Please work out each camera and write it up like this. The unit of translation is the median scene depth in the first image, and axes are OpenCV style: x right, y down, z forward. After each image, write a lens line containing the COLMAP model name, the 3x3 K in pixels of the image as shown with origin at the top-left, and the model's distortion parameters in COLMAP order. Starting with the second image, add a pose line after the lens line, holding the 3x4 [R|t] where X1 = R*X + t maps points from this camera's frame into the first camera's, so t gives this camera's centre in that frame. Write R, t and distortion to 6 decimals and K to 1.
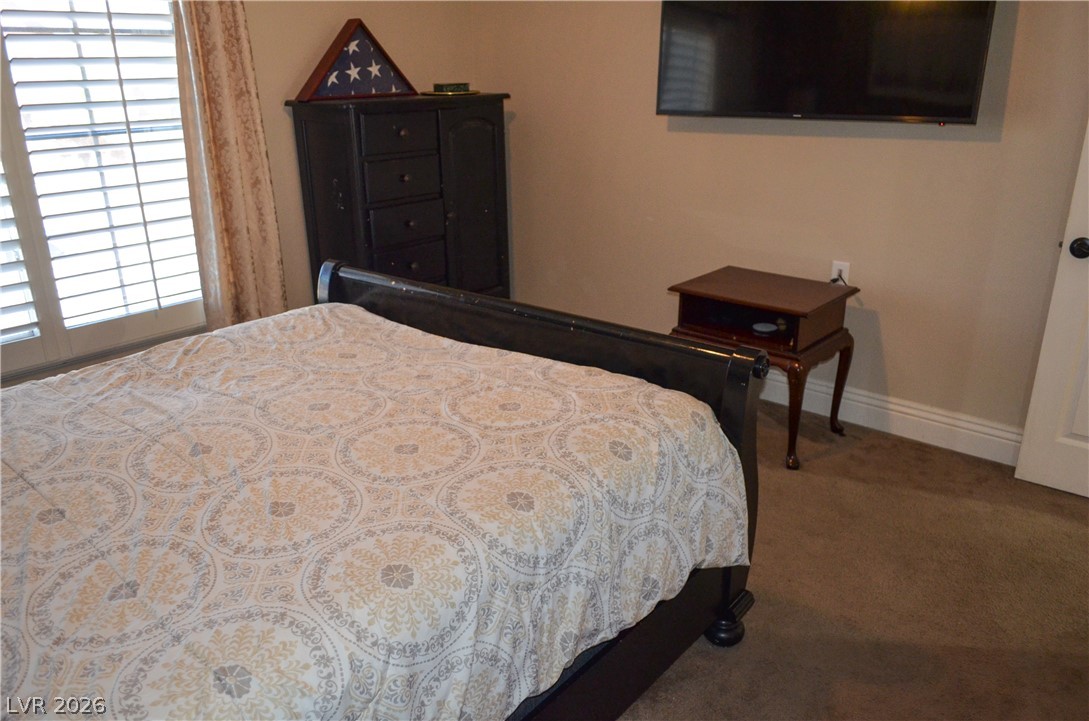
lens RADIAL K [[843.8, 0, 550.0], [0, 843.8, 359.7], [0, 0, 1]] dist [-0.014692, 0.005344]
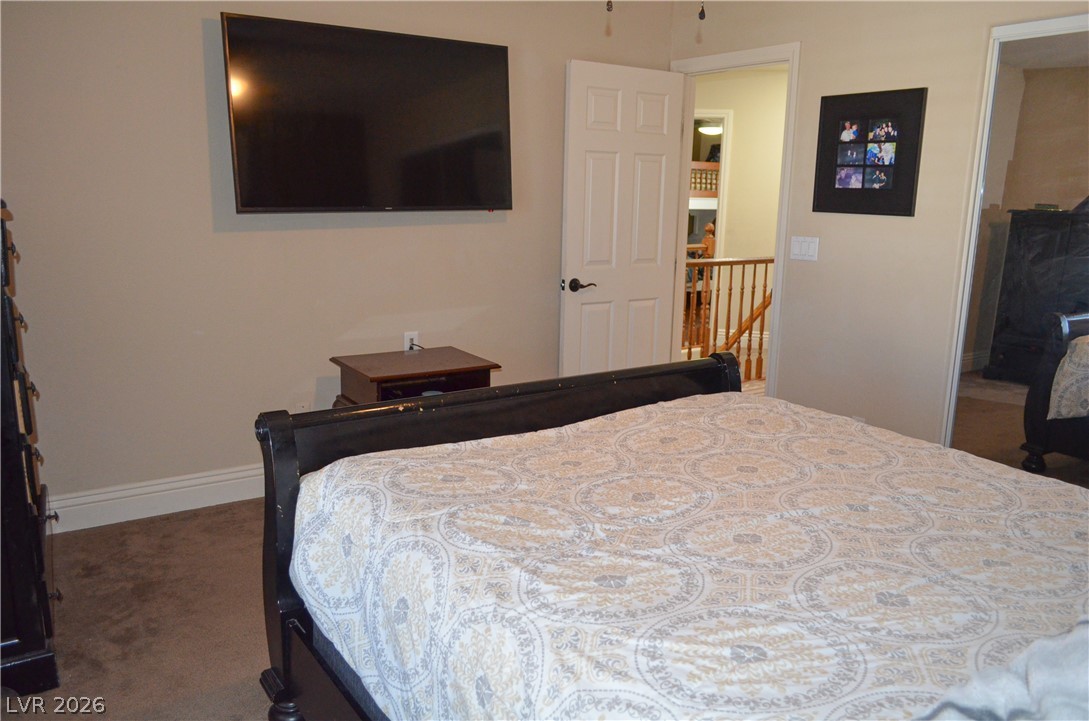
lens RADIAL K [[843.8, 0, 545.6], [0, 843.8, 363.9], [0, 0, 1]] dist [-0.014692, 0.005344]
pose [[0.288797, -0.190280, 0.938291, -1.022635], [0.306949, 0.946717, 0.097513, -0.192027], [-0.906851, 0.259846, 0.331815, 0.675966]]
